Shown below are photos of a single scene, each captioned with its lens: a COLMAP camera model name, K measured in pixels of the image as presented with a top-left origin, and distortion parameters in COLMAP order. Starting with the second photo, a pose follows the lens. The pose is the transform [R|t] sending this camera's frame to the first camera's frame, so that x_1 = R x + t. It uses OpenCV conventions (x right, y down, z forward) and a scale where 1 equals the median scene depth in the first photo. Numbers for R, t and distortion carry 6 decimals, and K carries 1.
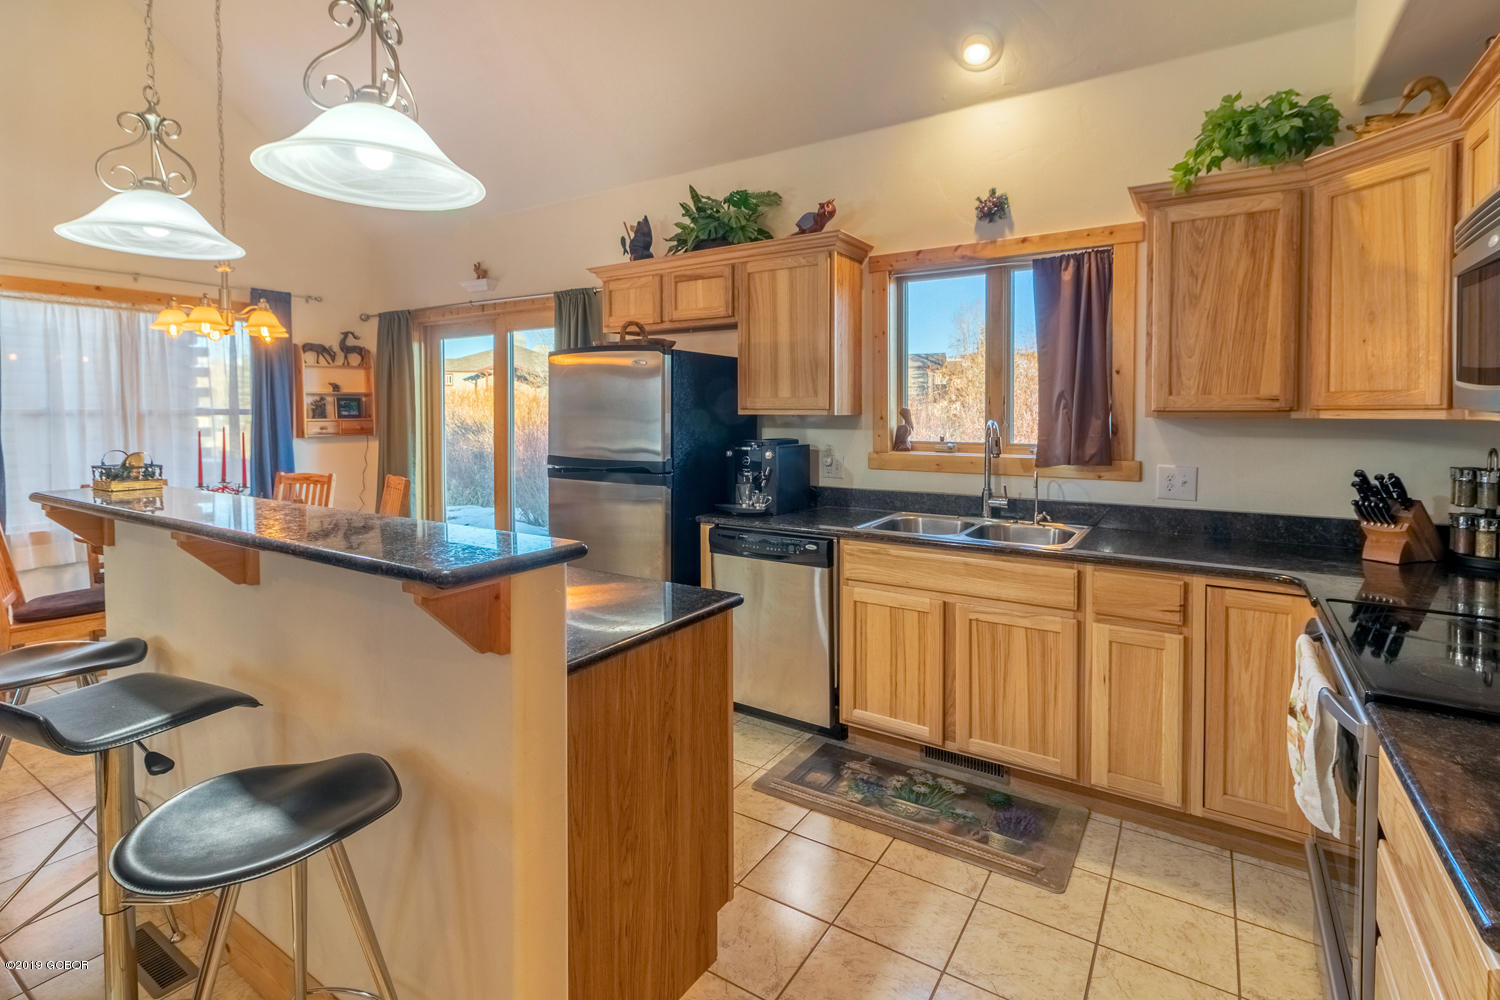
lens RADIAL K [[705.8, 0, 745.4], [0, 705.8, 428.5], [0, 0, 1]] dist [0.005140, 0.000902]
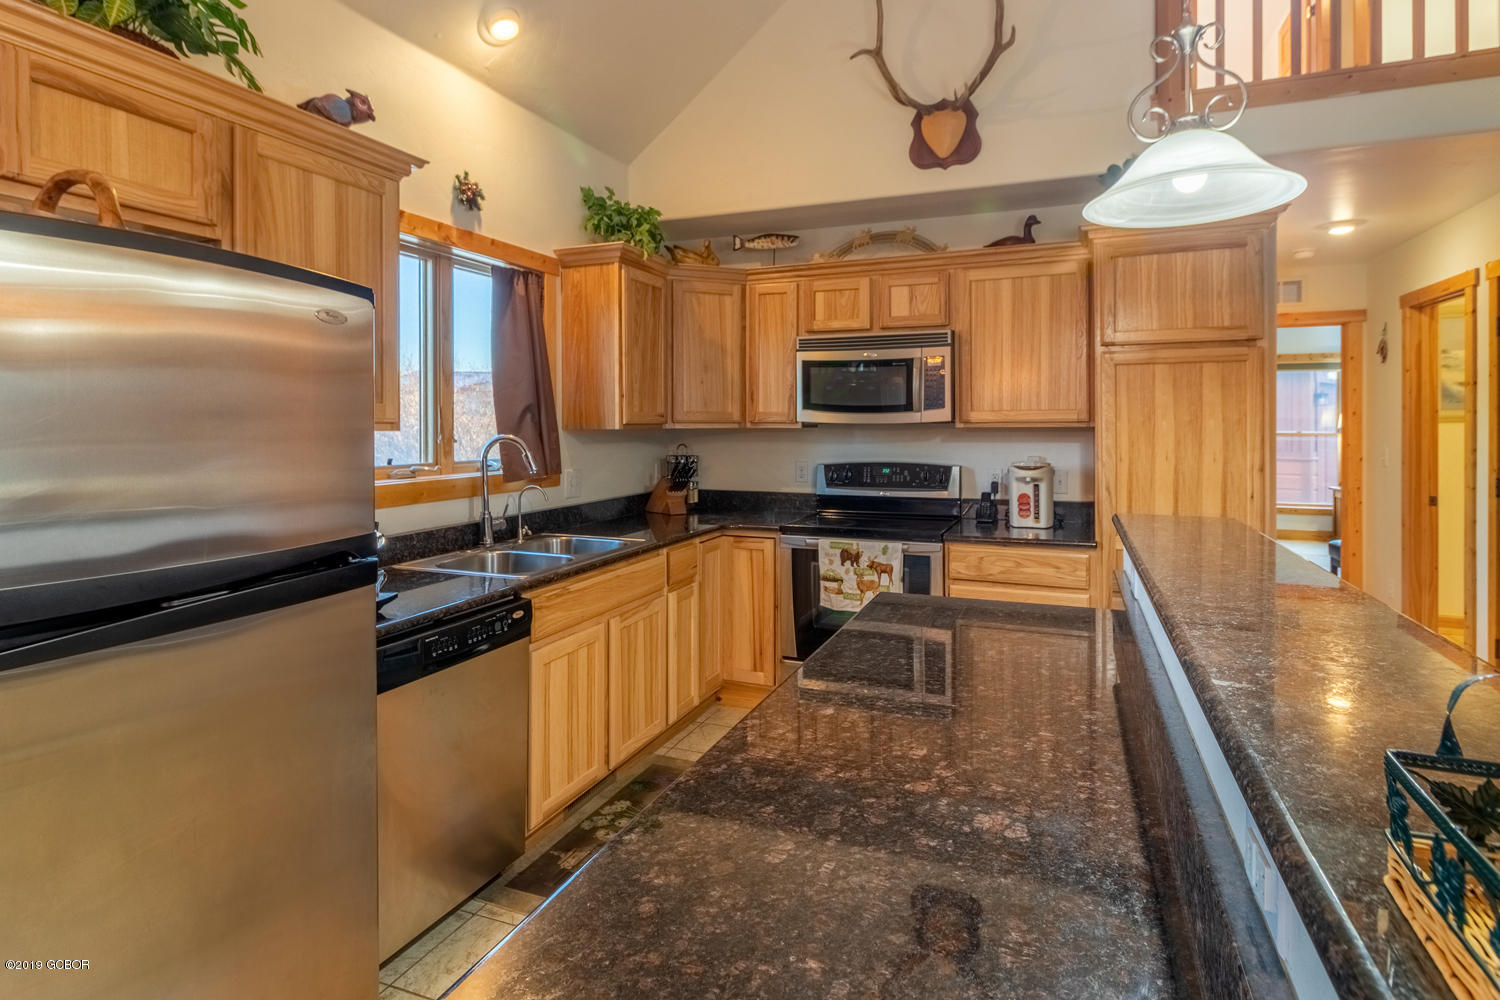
lens RADIAL K [[784.1, 0, 749.3], [0, 784.1, 416.1], [0, 0, 1]] dist [-0.002058, -0.000435]
pose [[-0.183638, 0.006715, 0.982971, -0.797581], [0.022151, 0.999751, -0.002692, -0.027929], [-0.982744, 0.021279, -0.183741, 0.988817]]
